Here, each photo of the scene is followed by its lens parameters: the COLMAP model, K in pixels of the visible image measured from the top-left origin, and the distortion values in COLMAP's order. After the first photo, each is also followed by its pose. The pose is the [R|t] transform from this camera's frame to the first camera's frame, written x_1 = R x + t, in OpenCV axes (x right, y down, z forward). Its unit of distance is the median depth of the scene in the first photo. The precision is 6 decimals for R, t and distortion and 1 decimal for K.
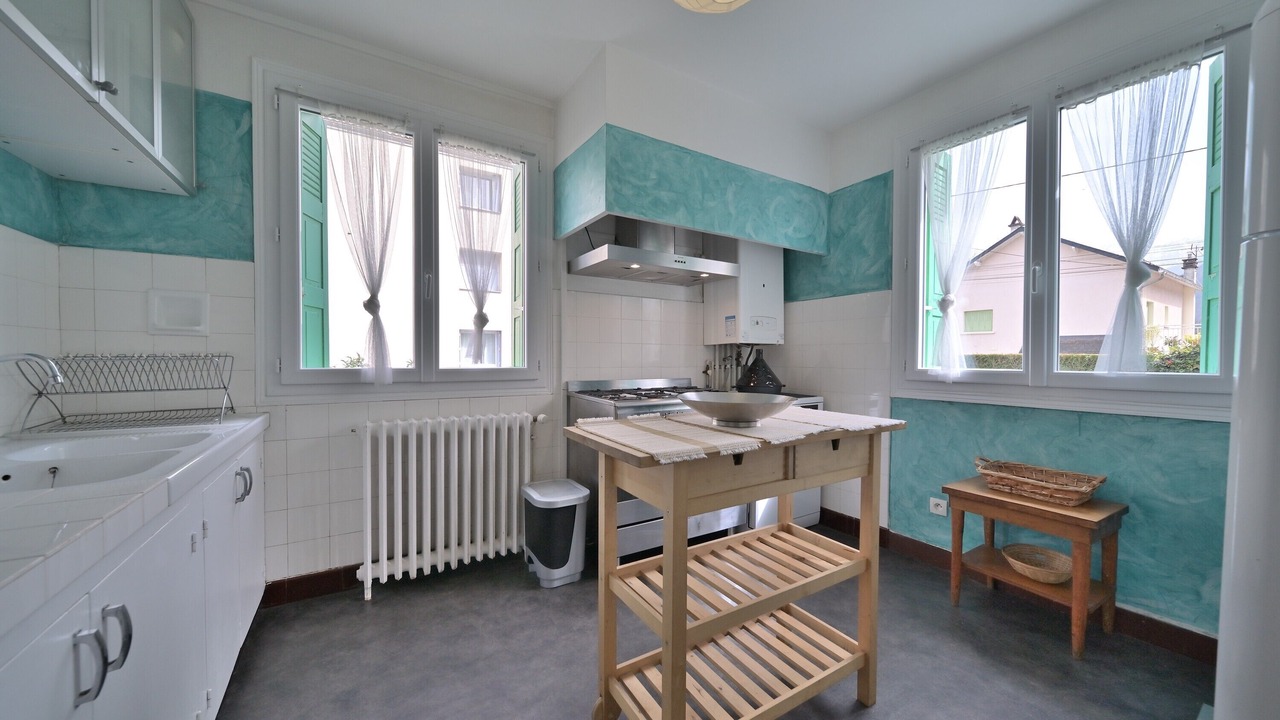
lens RADIAL K [[451.0, 0, 639.9], [0, 451.0, 362.1], [0, 0, 1]] dist [-0.002077, -0.001098]
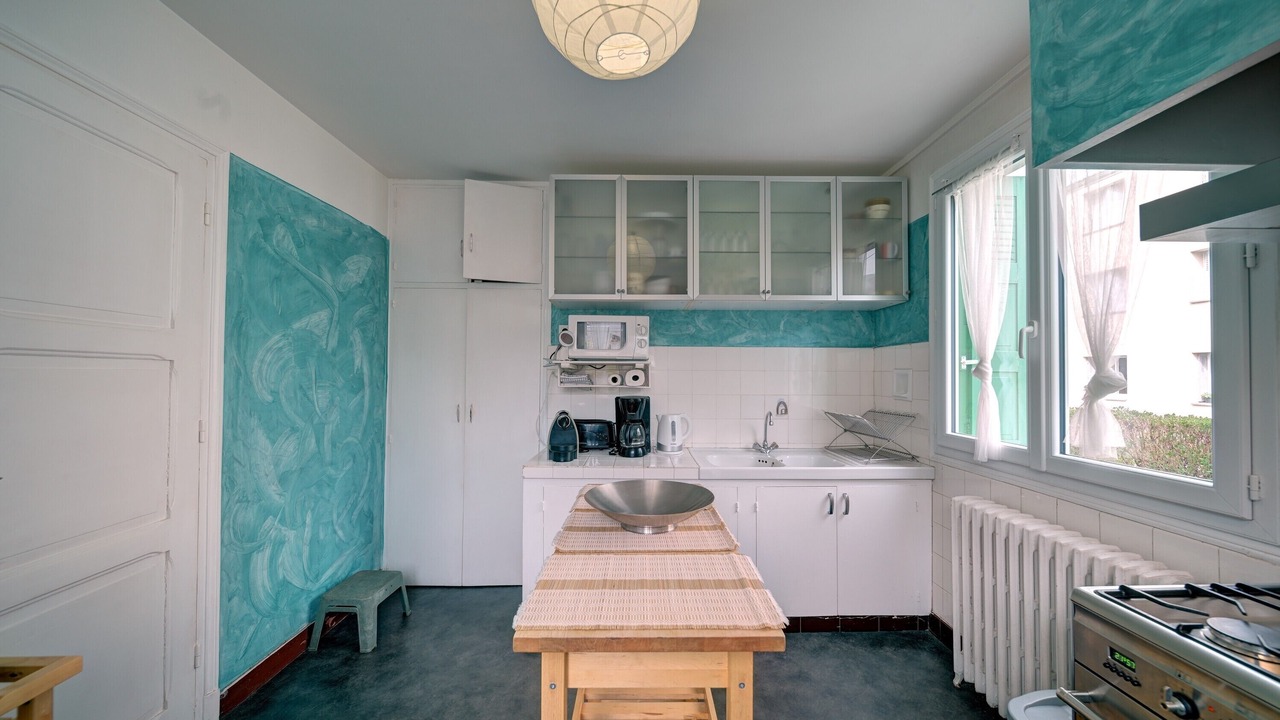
lens RADIAL K [[451.0, 0, 640.7], [0, 451.0, 368.3], [0, 0, 1]] dist [-0.002077, -0.001098]
pose [[-0.517711, -0.024022, -0.855218, 0.540181], [-0.020154, 0.999671, -0.015879, -0.104359], [0.855318, 0.009016, -0.518025, 0.880874]]
